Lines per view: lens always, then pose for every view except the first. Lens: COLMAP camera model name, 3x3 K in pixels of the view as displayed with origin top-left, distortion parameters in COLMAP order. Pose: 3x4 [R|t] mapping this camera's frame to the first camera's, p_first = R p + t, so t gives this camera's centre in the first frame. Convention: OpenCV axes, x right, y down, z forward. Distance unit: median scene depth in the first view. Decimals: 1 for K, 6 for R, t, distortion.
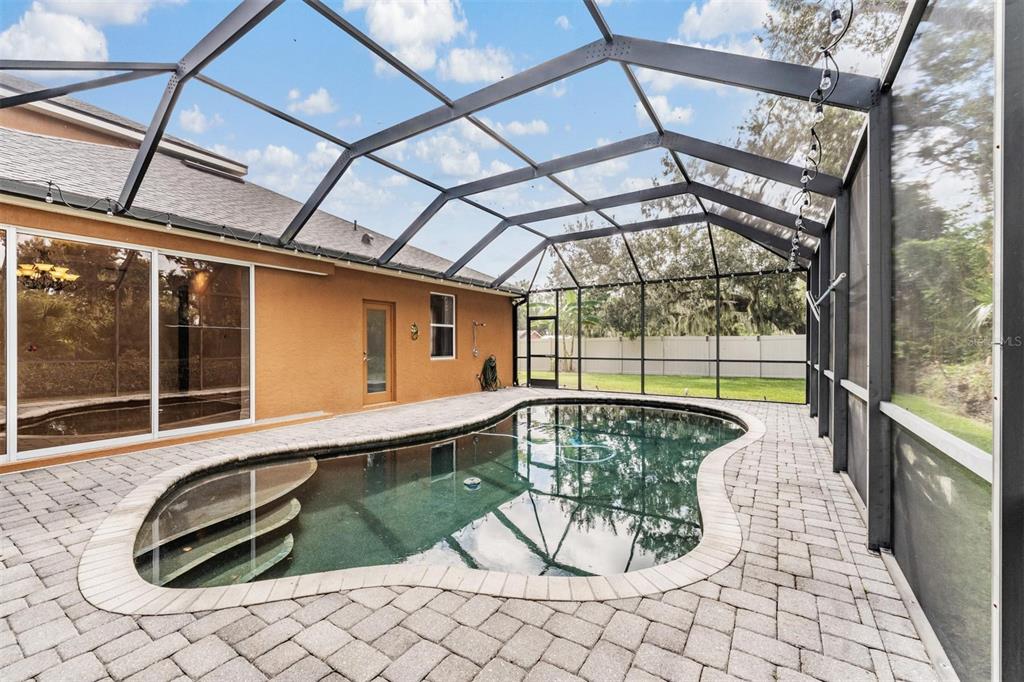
lens RADIAL K [[414.6, 0, 514.4], [0, 414.6, 349.1], [0, 0, 1]] dist [-0.000214, -0.001111]
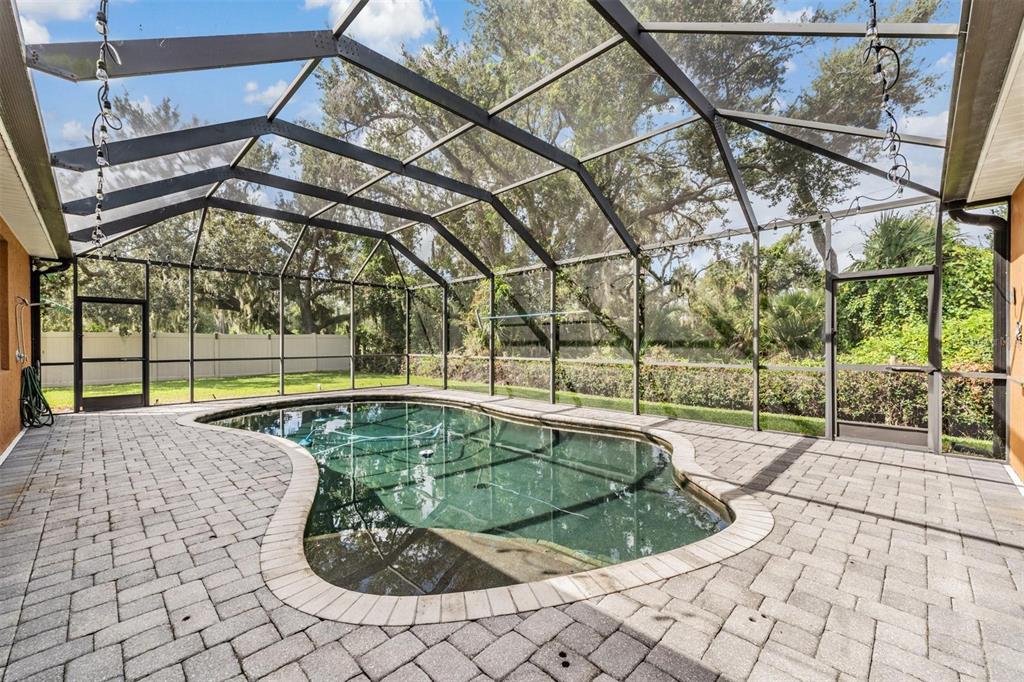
lens RADIAL K [[414.6, 0, 512.3], [0, 414.6, 338.9], [0, 0, 1]] dist [-0.000214, -0.001111]
pose [[0.203111, 0.012594, 0.979075, -0.510845], [0.008159, 0.999861, -0.014554, -0.001226], [-0.979122, 0.010945, 0.202980, 0.309964]]
